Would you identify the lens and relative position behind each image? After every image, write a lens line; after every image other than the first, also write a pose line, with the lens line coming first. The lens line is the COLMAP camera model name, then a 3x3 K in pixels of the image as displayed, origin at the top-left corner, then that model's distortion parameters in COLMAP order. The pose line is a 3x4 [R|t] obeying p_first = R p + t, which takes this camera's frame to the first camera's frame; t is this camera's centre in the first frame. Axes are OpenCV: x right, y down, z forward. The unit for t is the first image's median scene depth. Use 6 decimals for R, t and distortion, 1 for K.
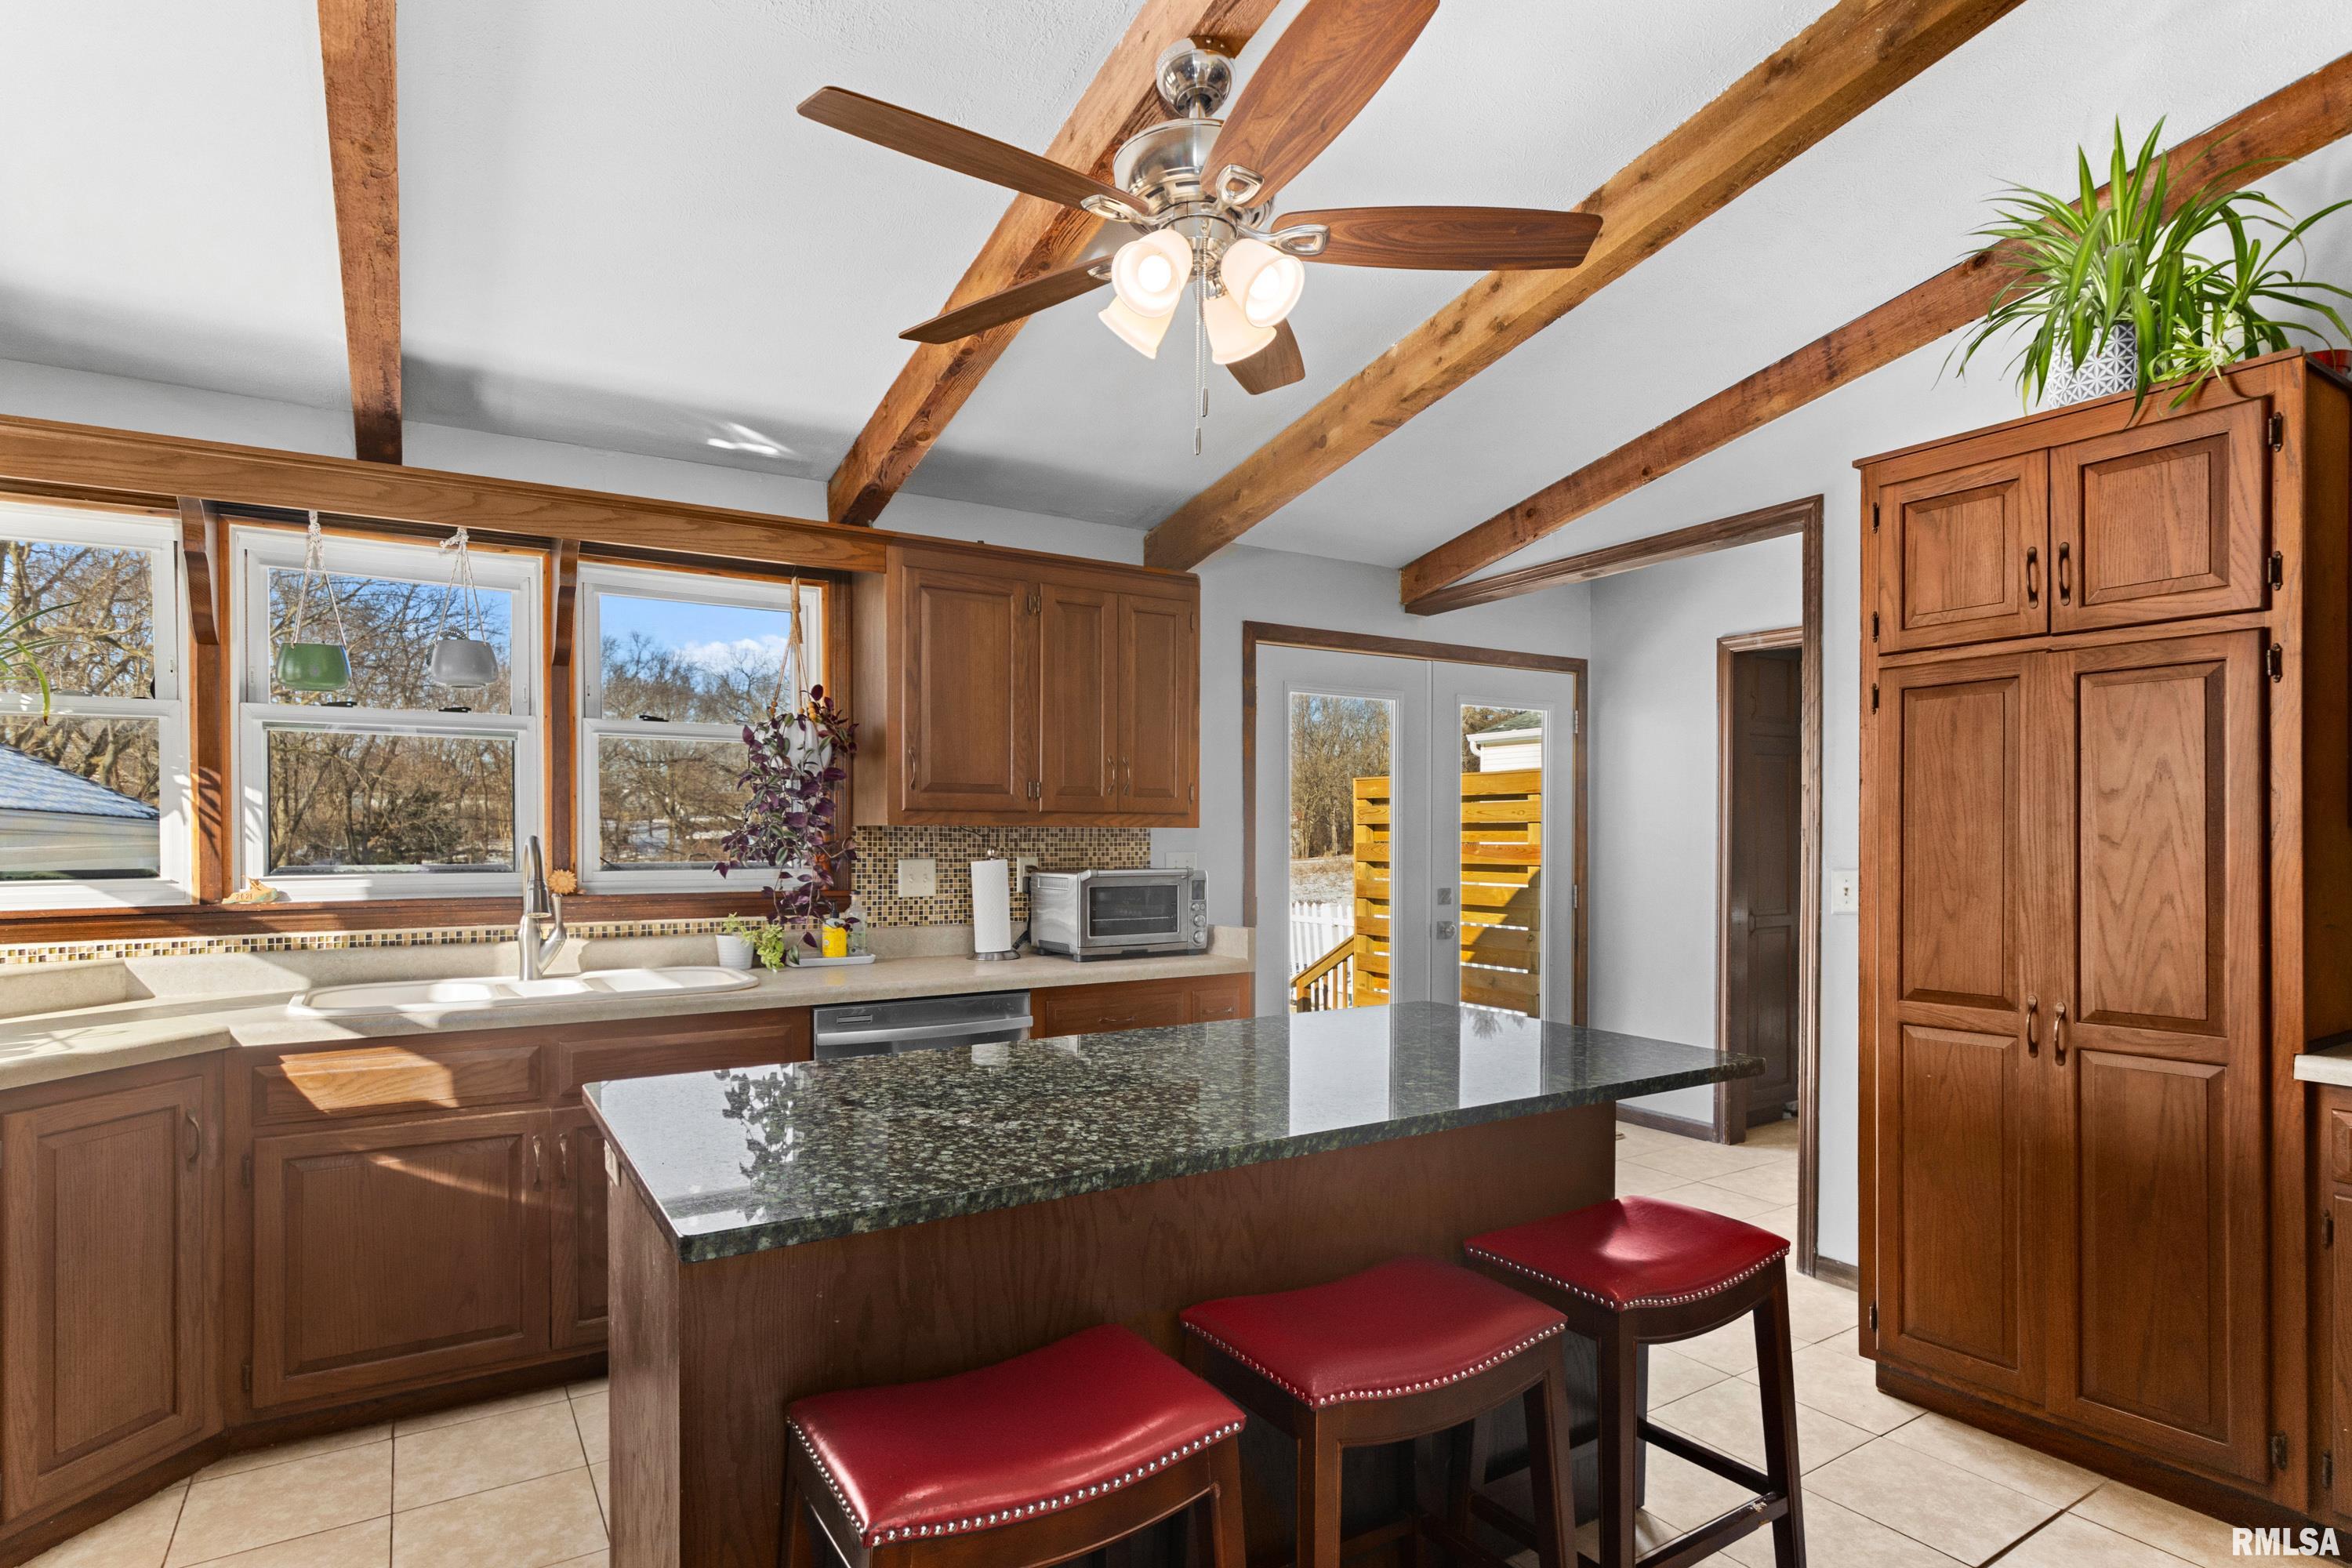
lens RADIAL K [[1225.7, 0, 1170.4], [0, 1225.7, 842.3], [0, 0, 1]] dist [0.002227, -0.001032]
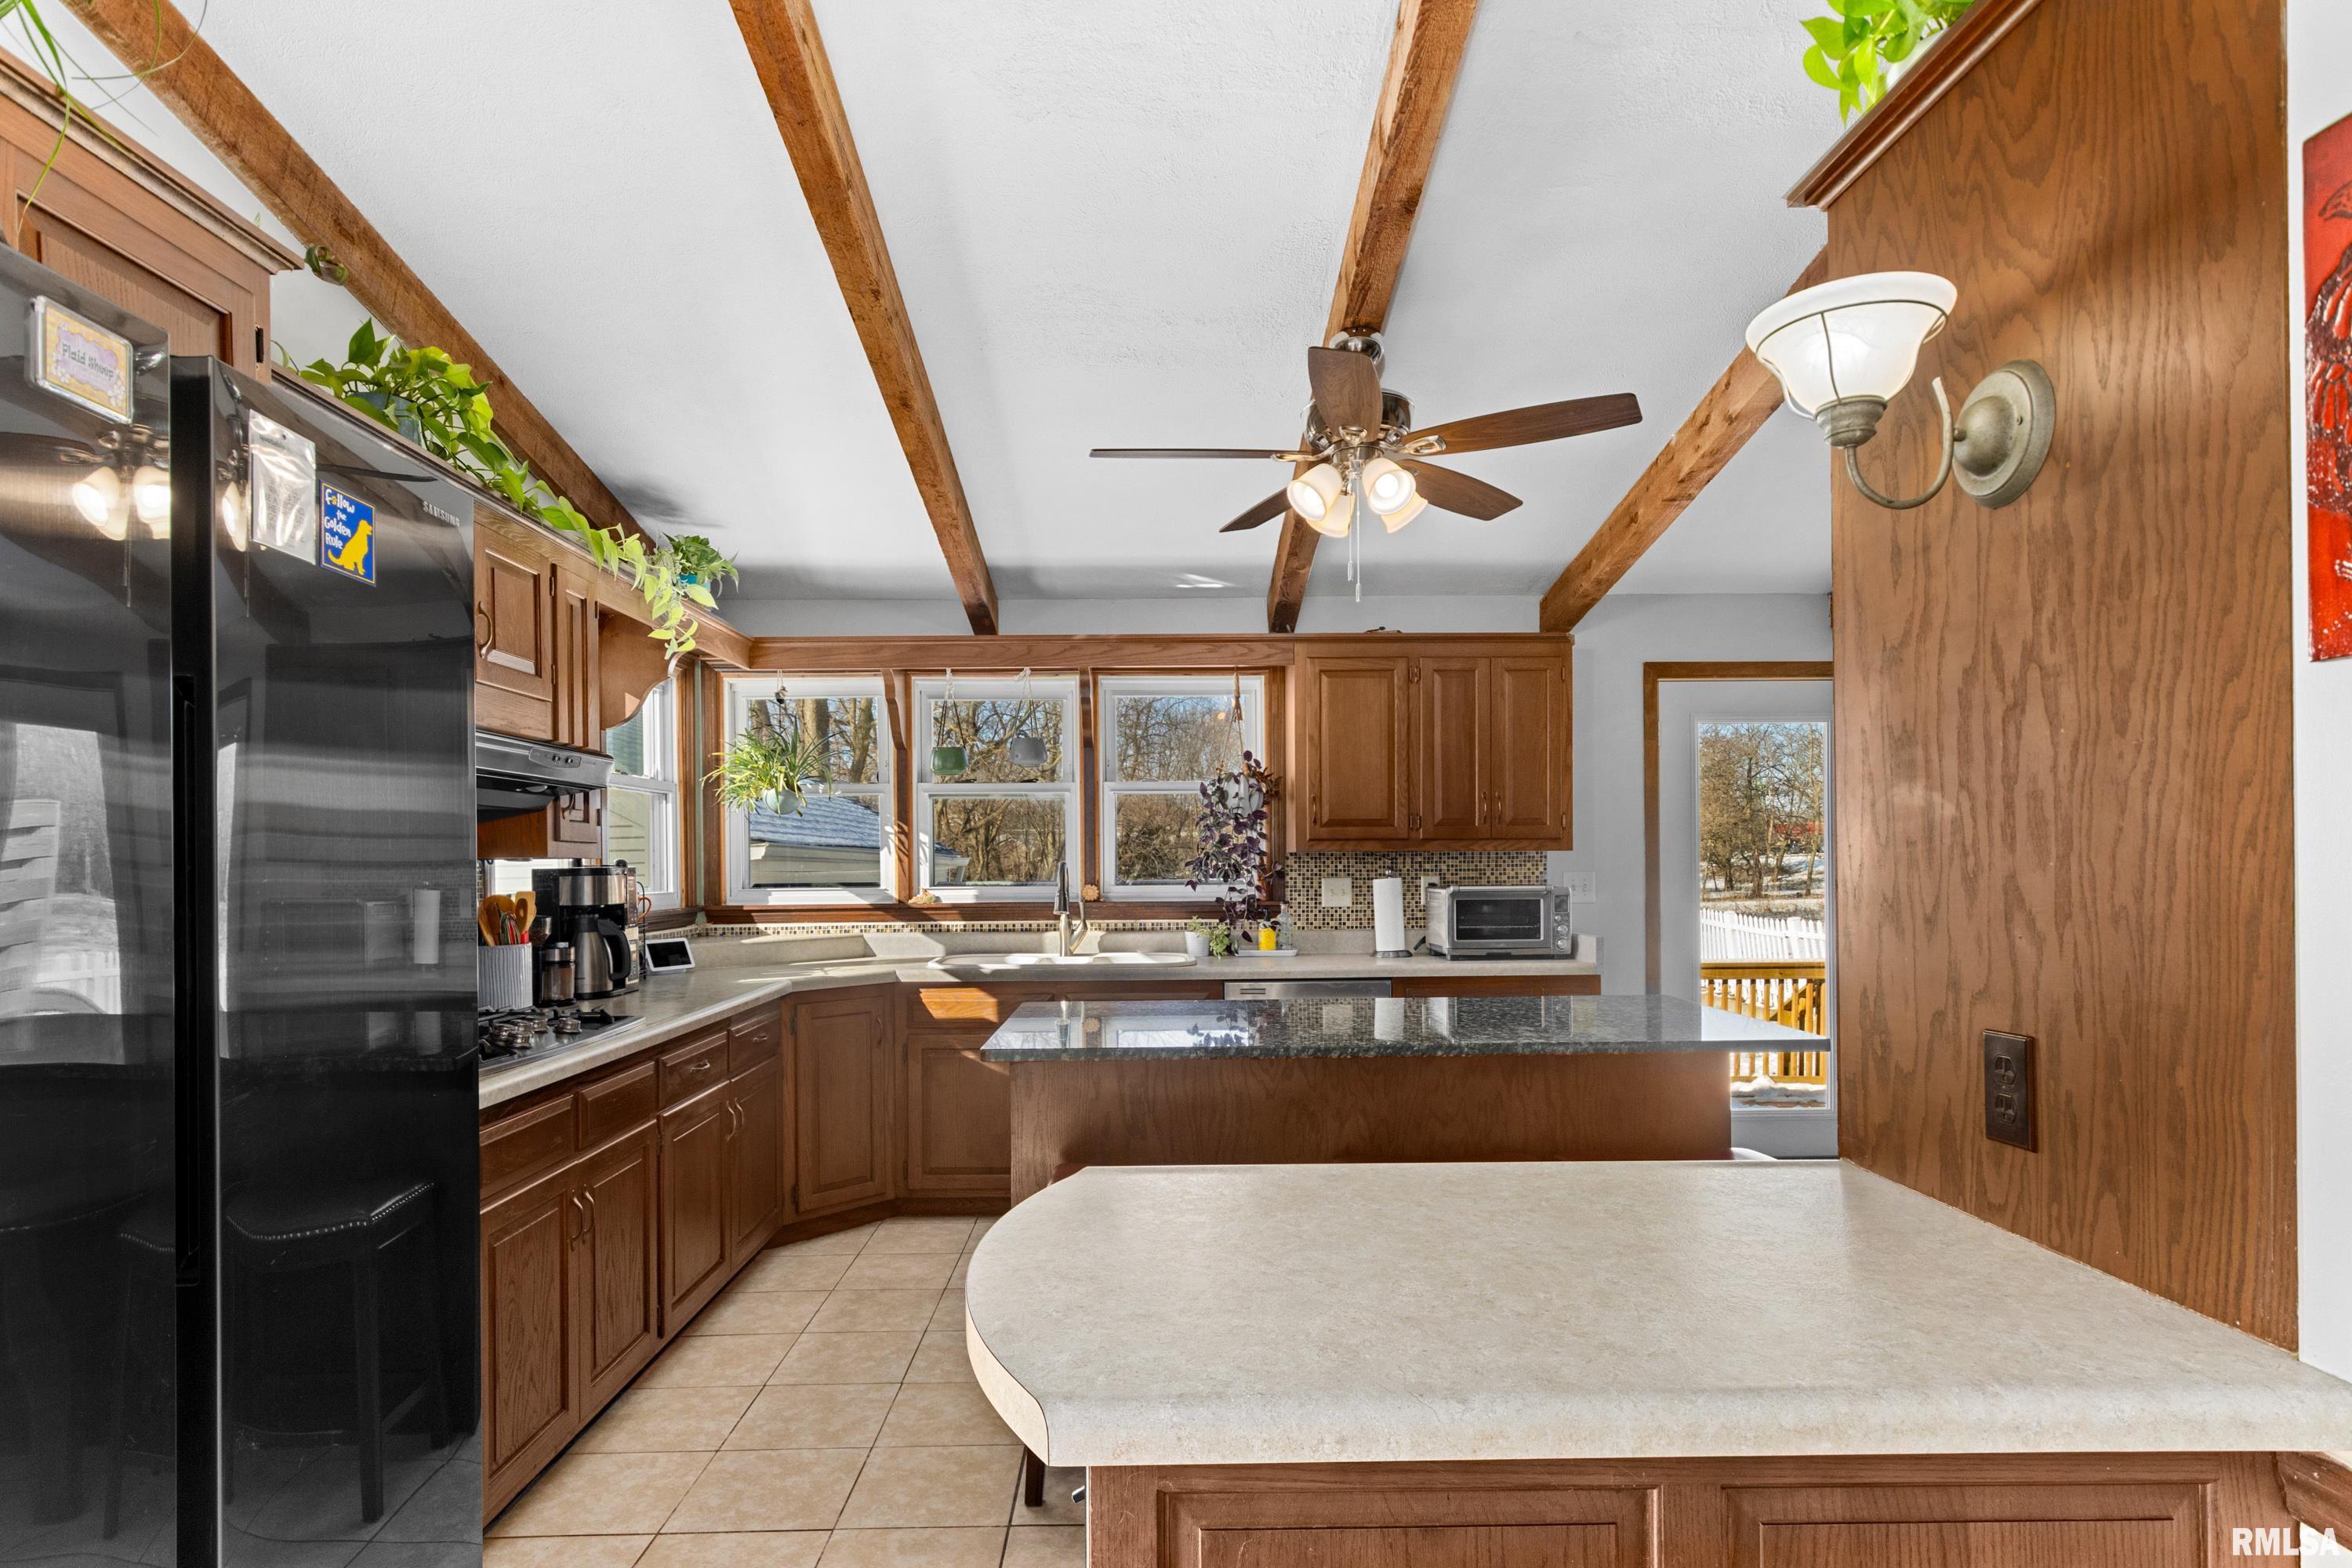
lens RADIAL K [[1285.9, 0, 1177.5], [0, 1285.9, 854.6], [0, 0, 1]] dist [0.002127, -0.000451]
pose [[0.854919, -0.009950, -0.518666, 0.397825], [0.005012, 0.999928, -0.010920, 0.003746], [0.518738, 0.006736, 0.854907, -0.276369]]
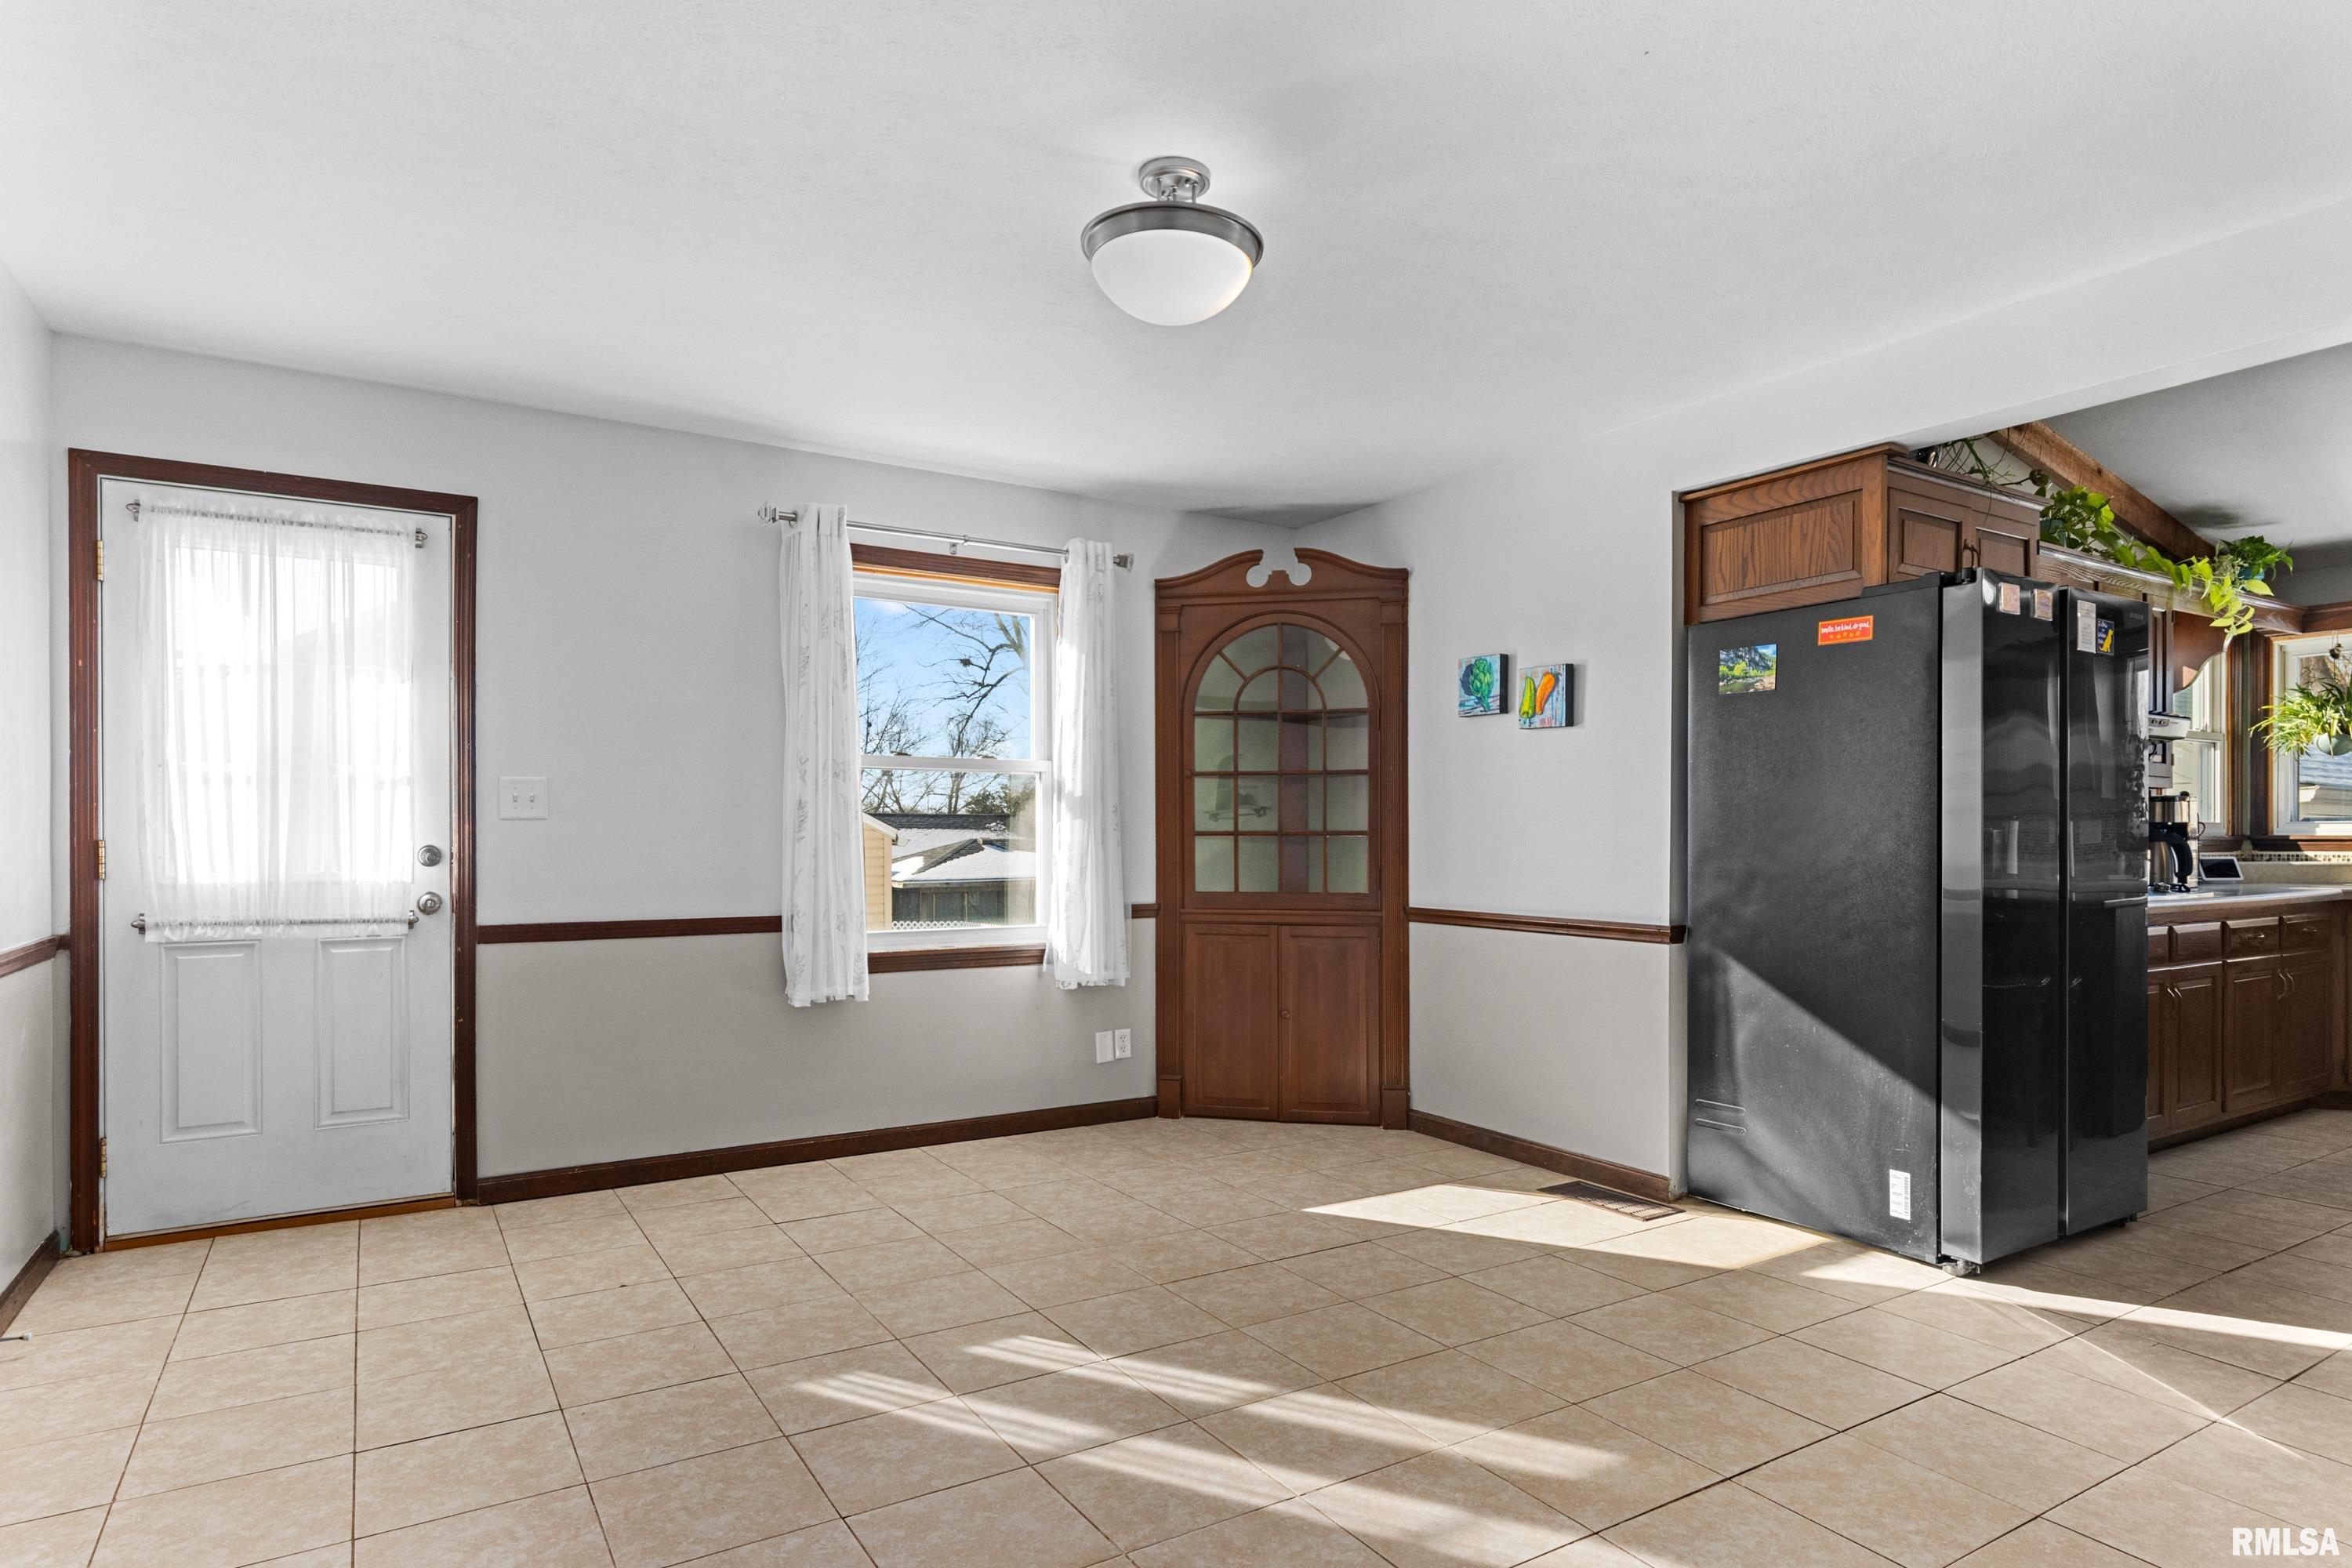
lens RADIAL K [[1285.9, 0, 1177.5], [0, 1285.9, 854.6], [0, 0, 1]] dist [0.002127, -0.000451]
pose [[-0.005293, 0.011734, -0.999917, 0.959303], [-0.003098, 0.999926, 0.011751, 0.055686], [0.999981, 0.003160, -0.005257, -0.774067]]
